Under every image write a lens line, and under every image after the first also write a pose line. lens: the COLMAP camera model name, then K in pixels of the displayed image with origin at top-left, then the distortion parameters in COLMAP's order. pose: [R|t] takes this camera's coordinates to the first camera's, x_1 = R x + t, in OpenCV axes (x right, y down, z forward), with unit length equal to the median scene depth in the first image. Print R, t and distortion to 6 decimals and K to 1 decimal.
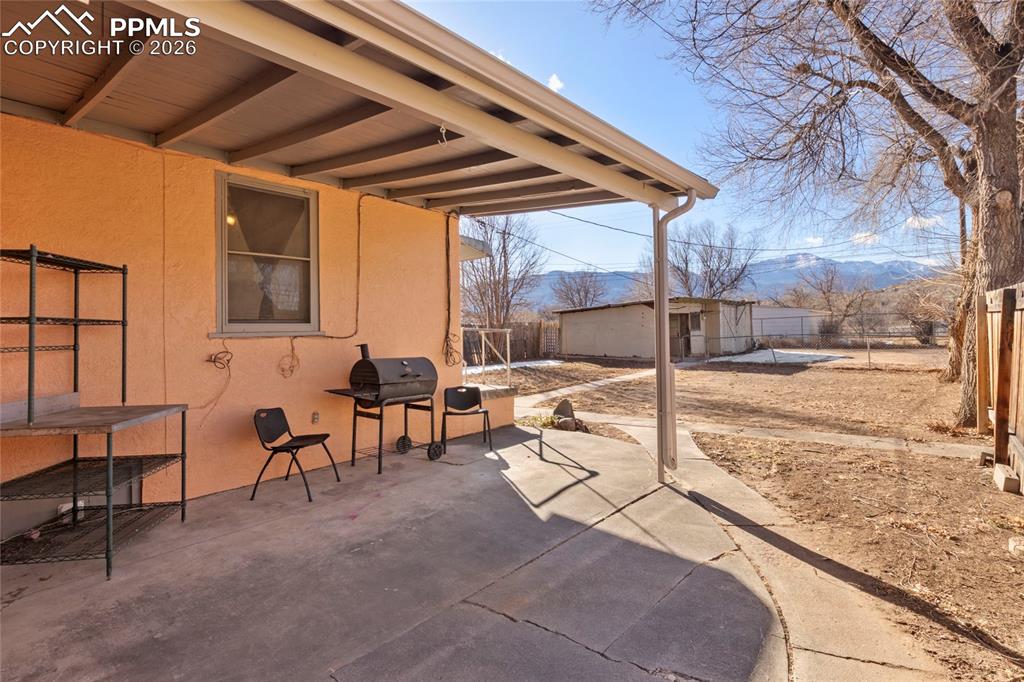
lens RADIAL K [[499.3, 0, 509.0], [0, 499.3, 332.7], [0, 0, 1]] dist [0.000829, 0.000191]
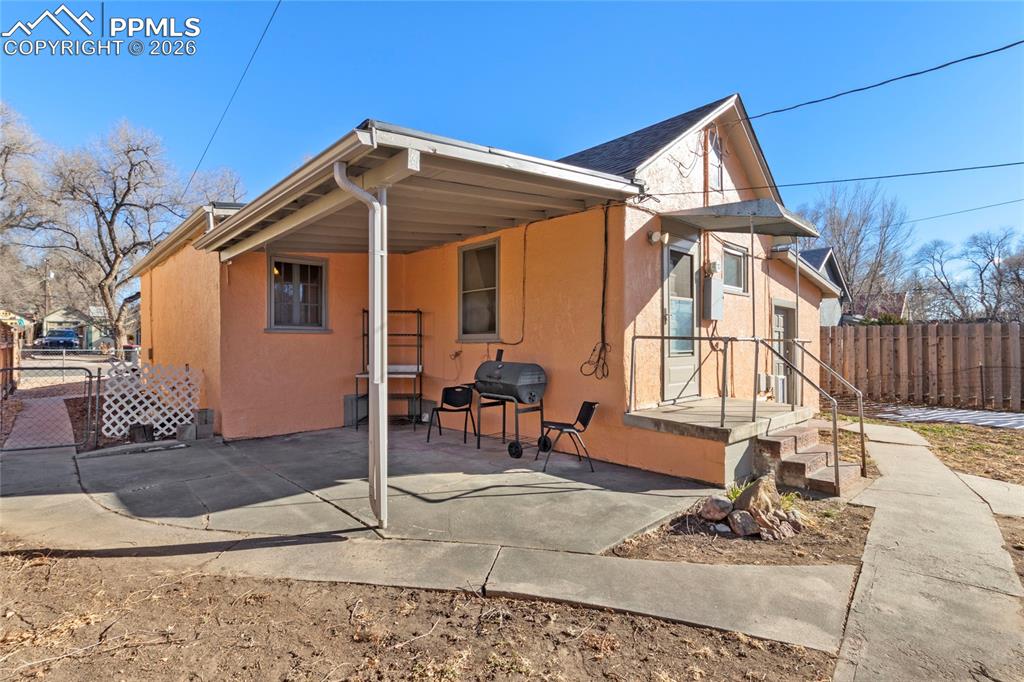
lens RADIAL K [[499.3, 0, 509.0], [0, 499.3, 332.7], [0, 0, 1]] dist [0.000829, 0.000191]
pose [[-0.101520, -0.008142, -0.994800, 1.138755], [-0.004052, 0.999962, -0.007770, -0.011401], [0.994825, 0.003242, -0.101549, 1.337842]]
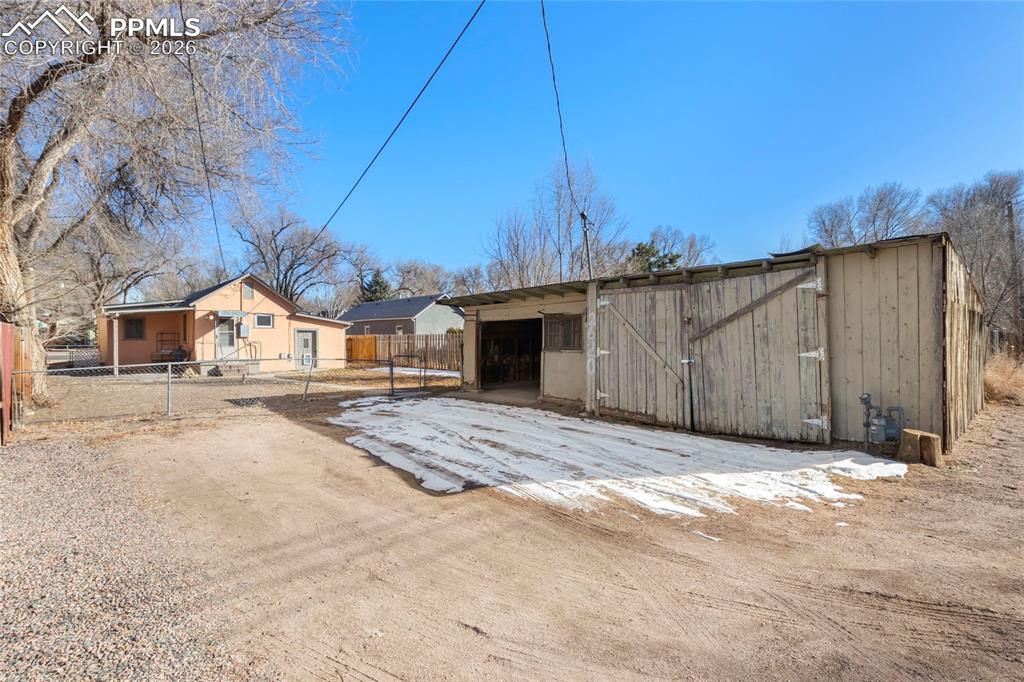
lens RADIAL K [[499.3, 0, 509.0], [0, 499.3, 332.7], [0, 0, 1]] dist [0.000829, 0.000191]
pose [[-0.115636, 0.005344, -0.993277, 4.628430], [-0.001329, 0.999984, 0.005535, -0.146046], [0.993291, 0.001960, -0.115627, 5.317542]]
